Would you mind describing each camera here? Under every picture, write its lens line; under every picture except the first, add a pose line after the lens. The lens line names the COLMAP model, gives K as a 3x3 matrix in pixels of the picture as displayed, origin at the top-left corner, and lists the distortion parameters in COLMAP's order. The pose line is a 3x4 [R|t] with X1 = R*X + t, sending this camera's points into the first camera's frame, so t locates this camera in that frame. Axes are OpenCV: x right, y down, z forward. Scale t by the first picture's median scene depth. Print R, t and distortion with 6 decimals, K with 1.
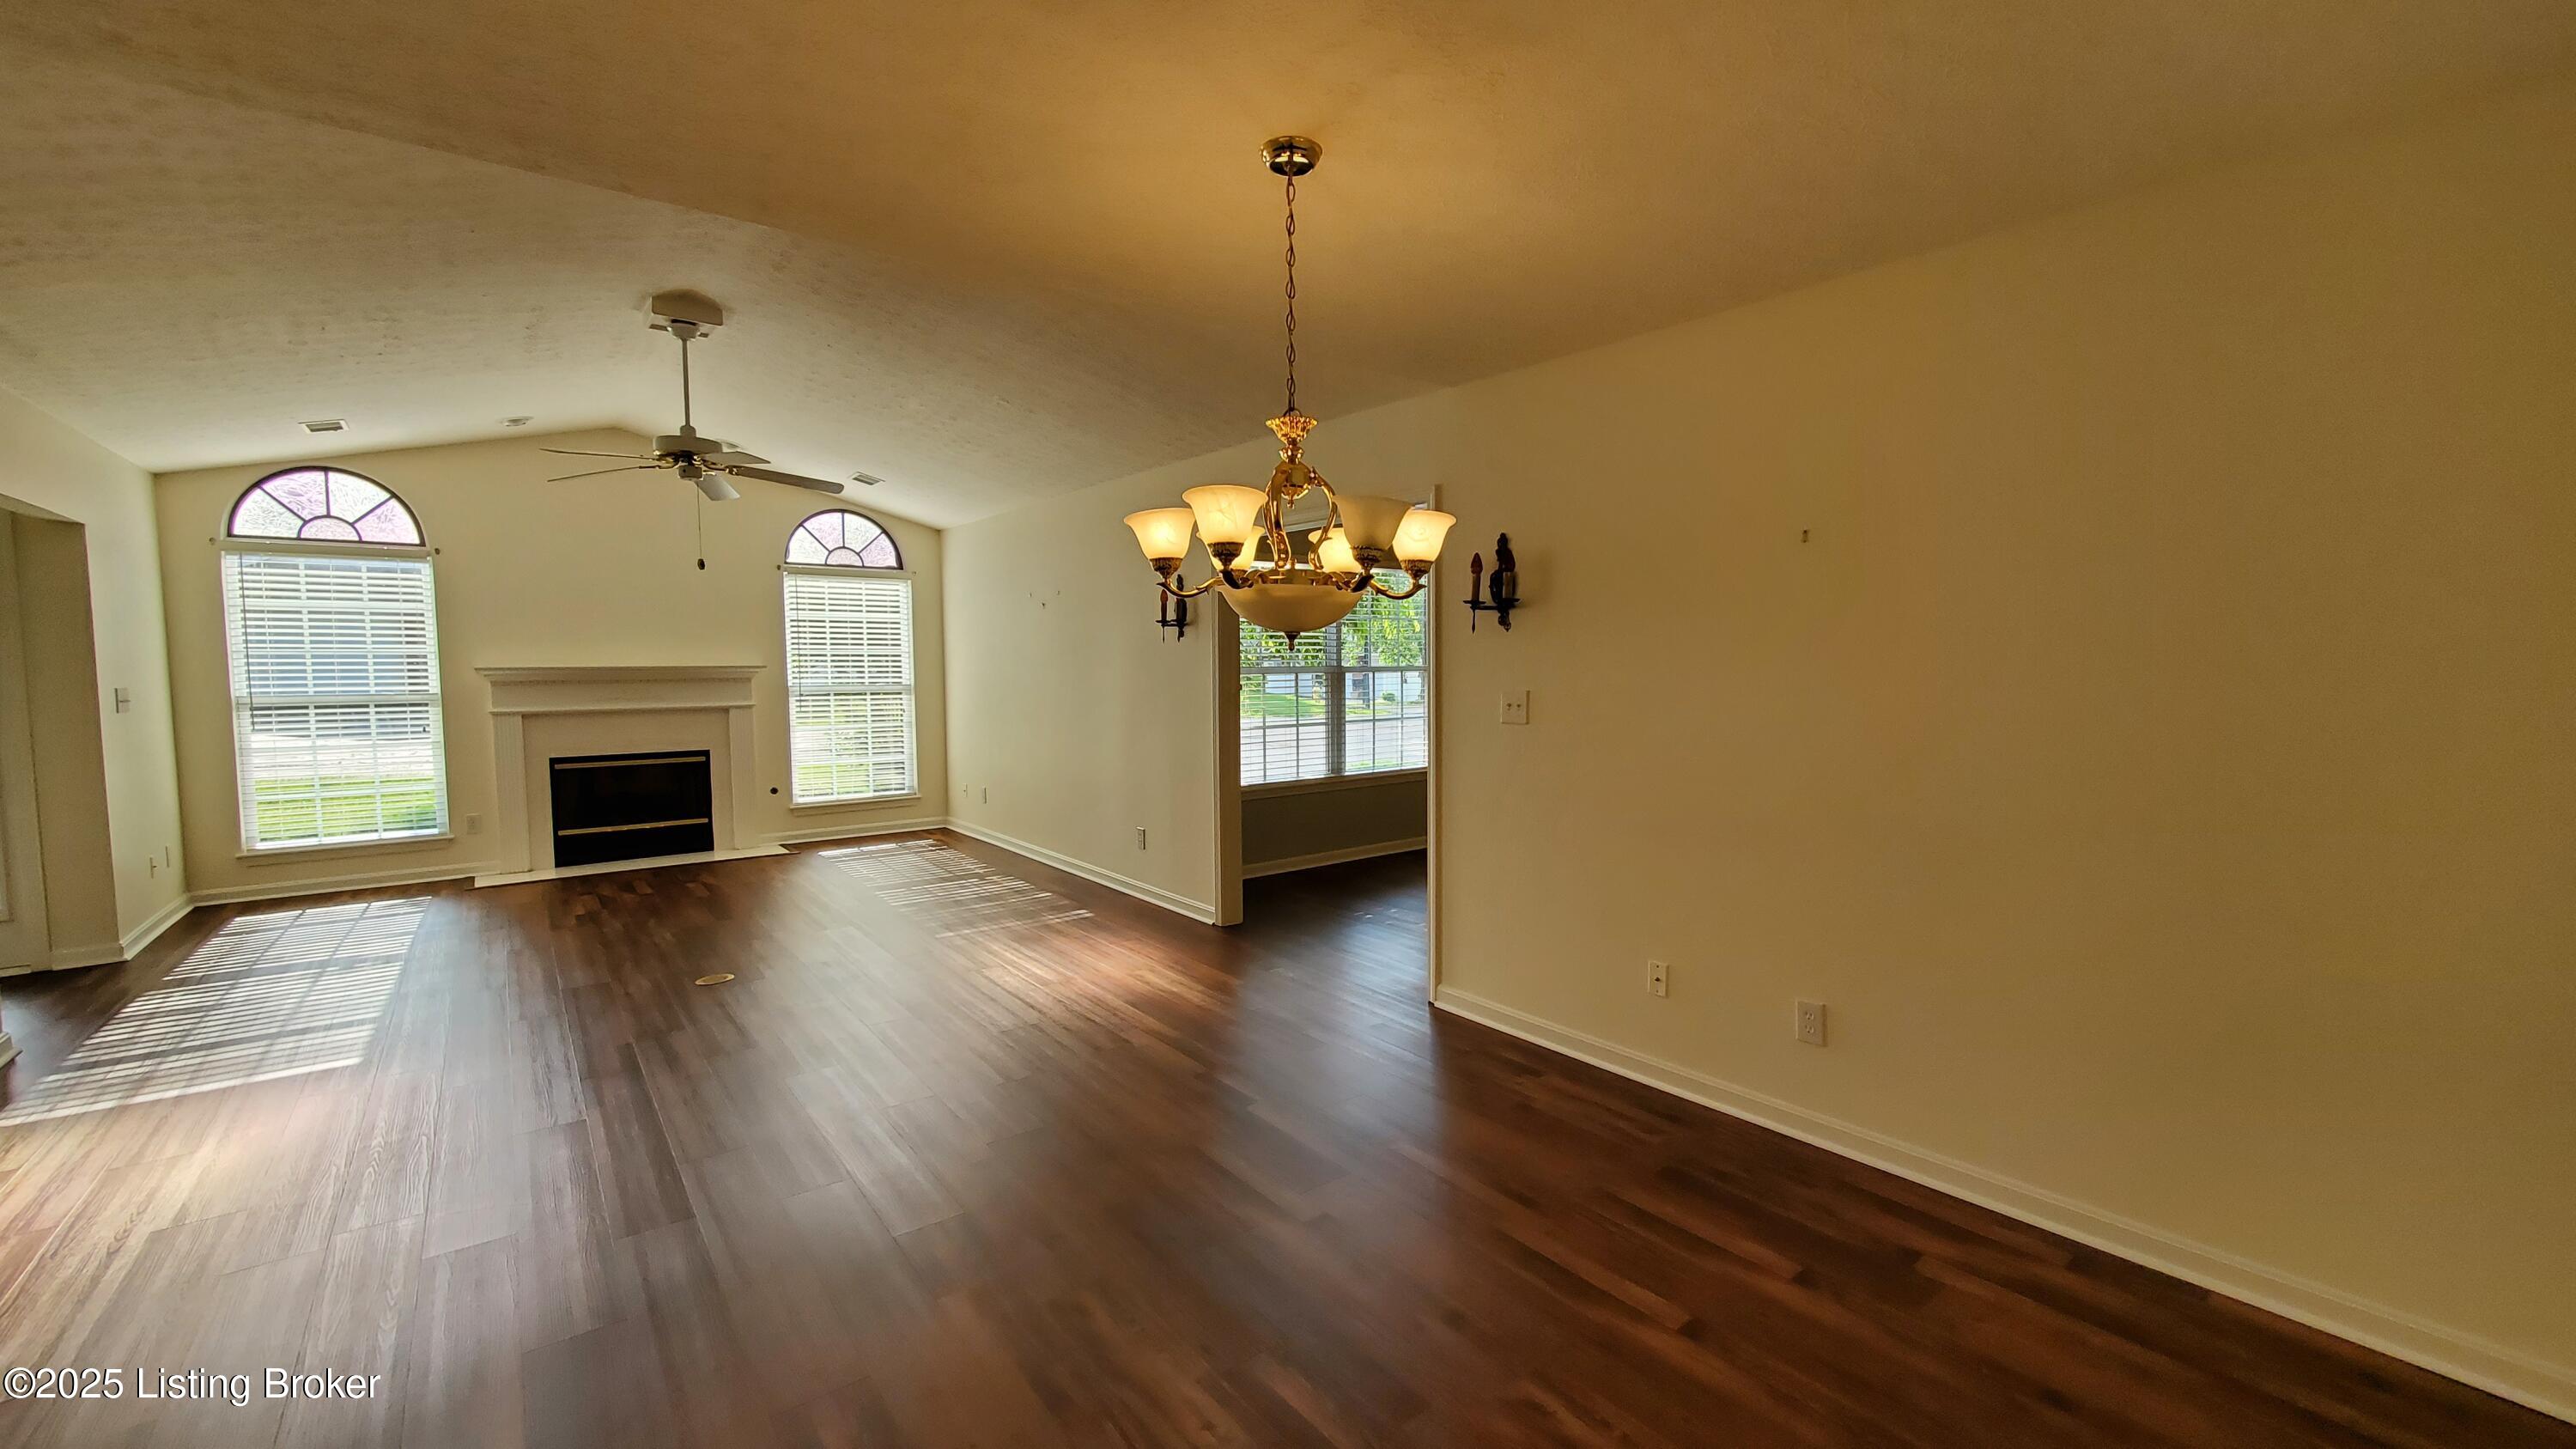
lens RADIAL K [[1024.1, 0, 1288.0], [0, 1024.1, 724.5], [0, 0, 1]] dist [0.000721, 0.000072]
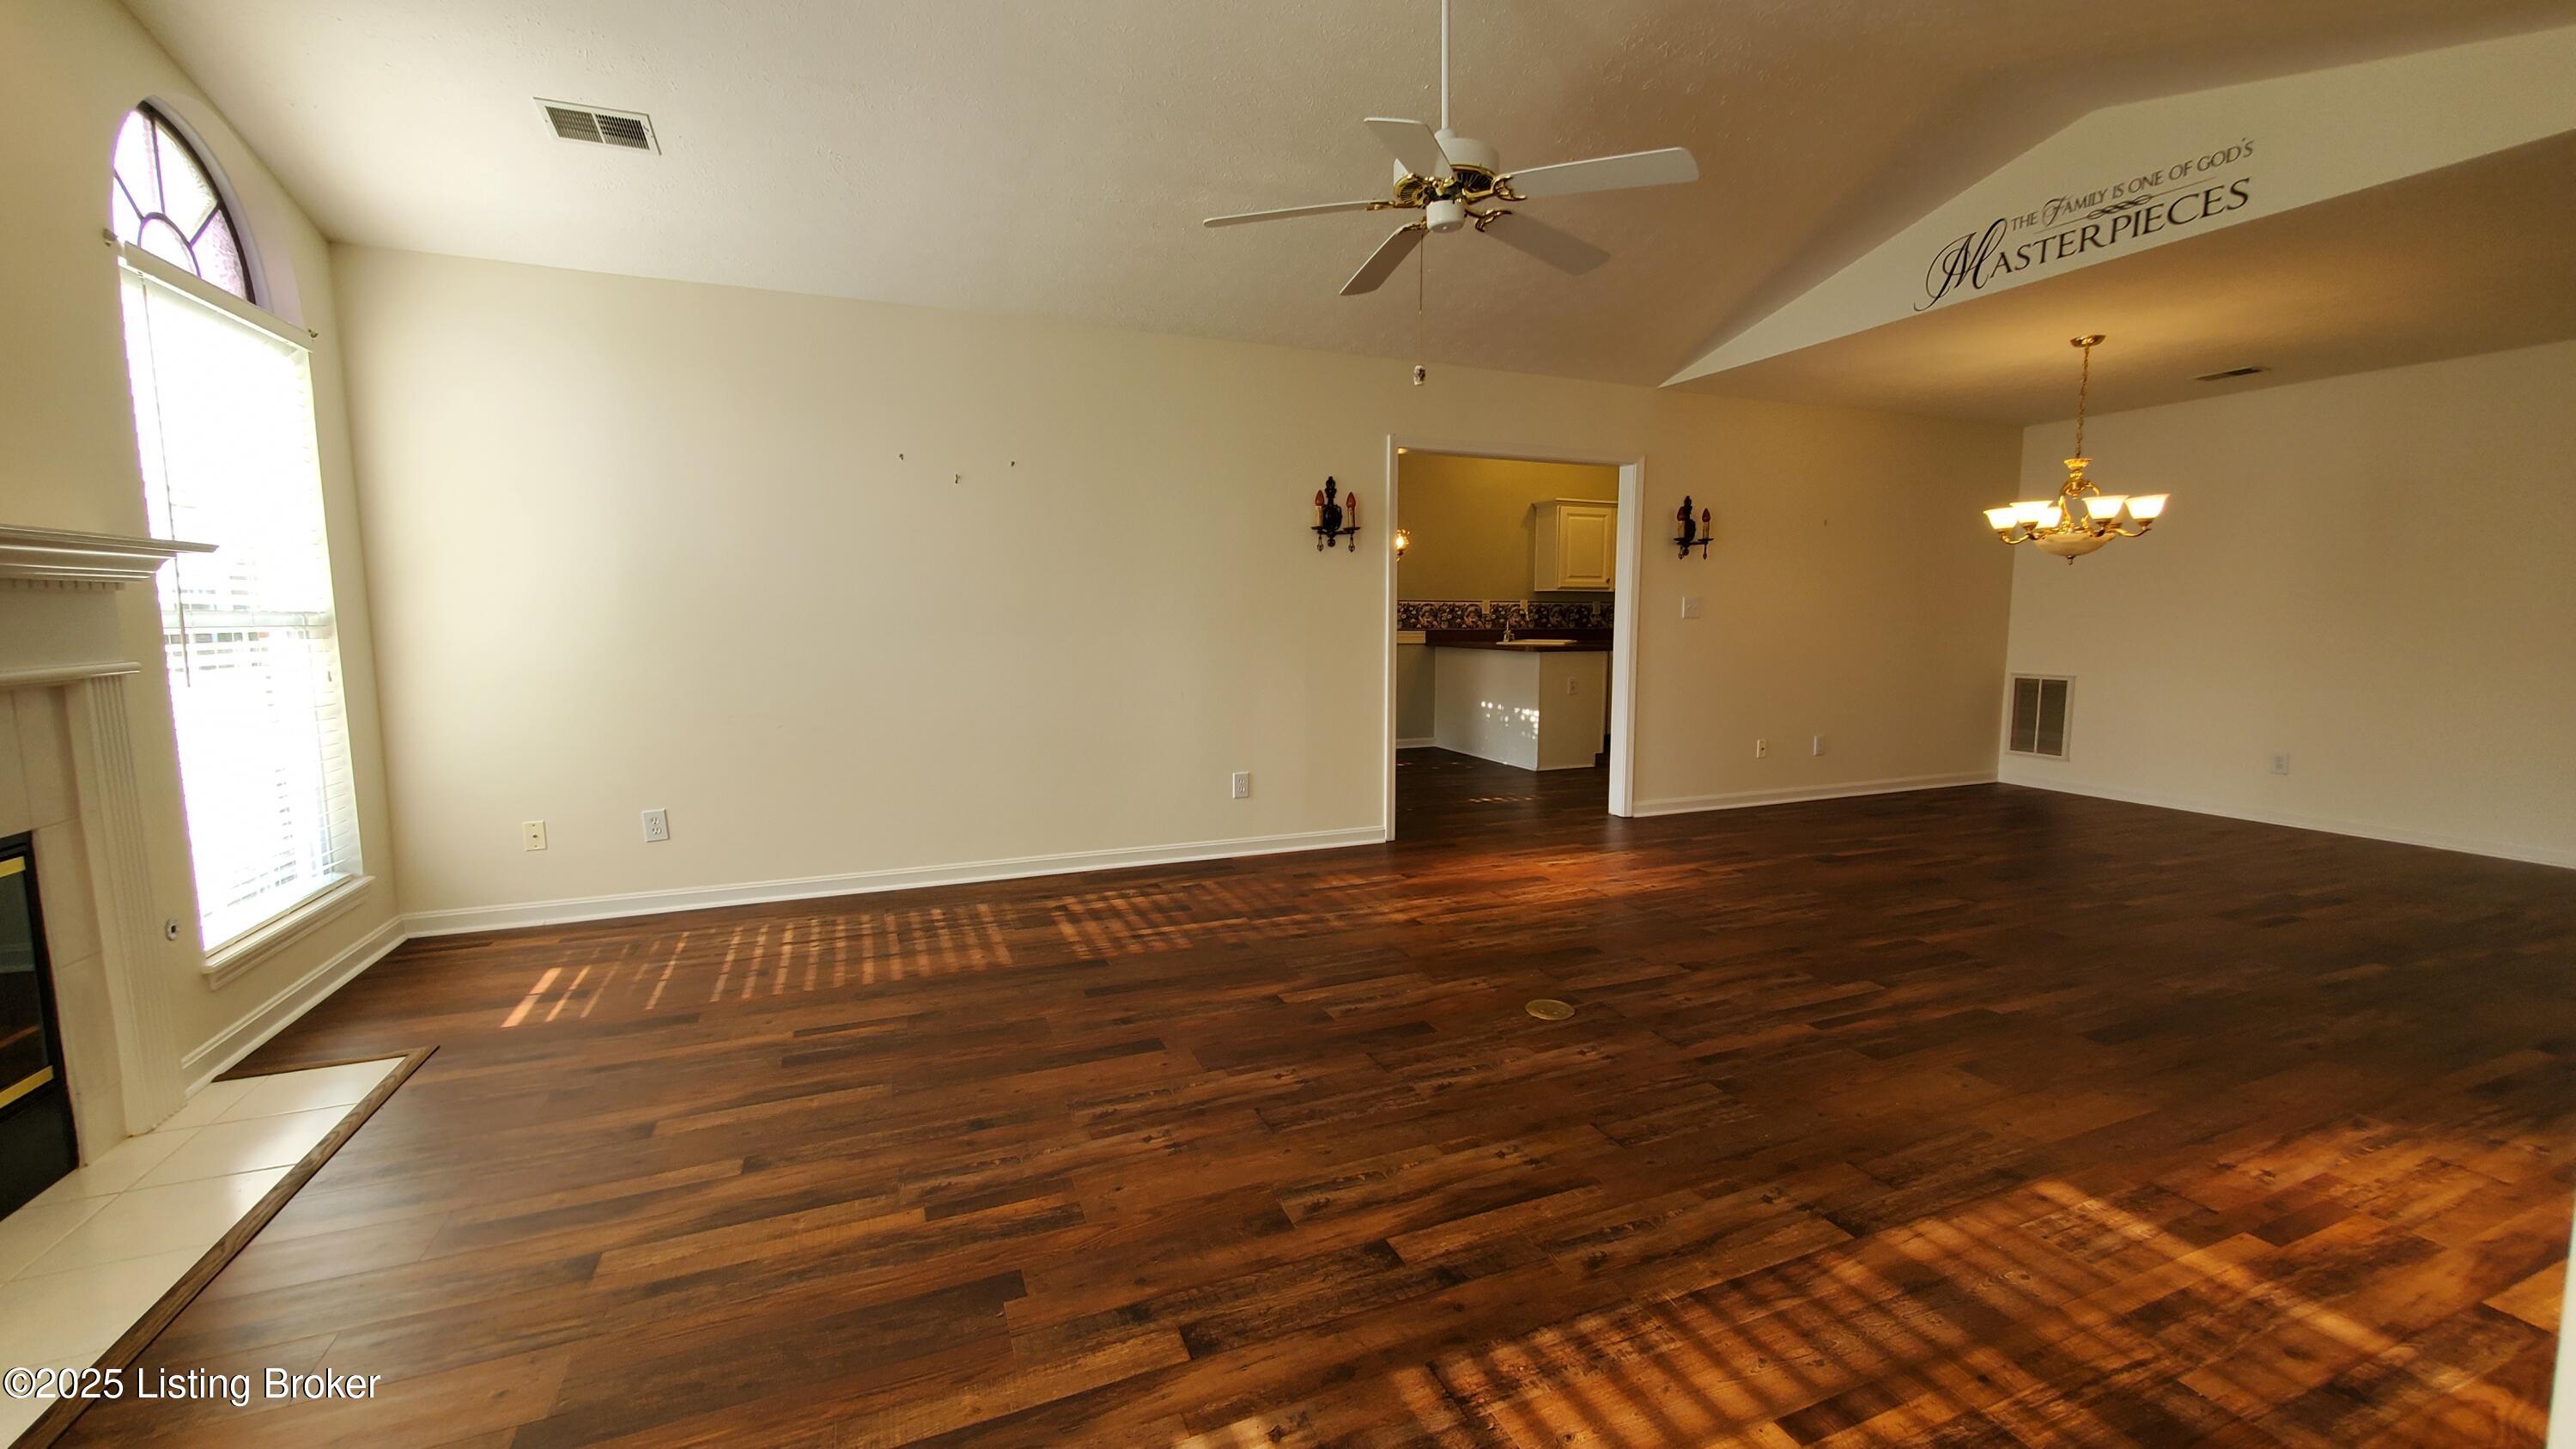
lens RADIAL K [[1024.1, 0, 1288.0], [0, 1024.1, 724.5], [0, 0, 1]] dist [0.000721, 0.000072]
pose [[0.254412, -0.103970, 0.961491, -0.746956], [0.064414, 0.993818, 0.090422, -0.008277], [-0.964948, 0.038929, 0.259536, 0.583888]]
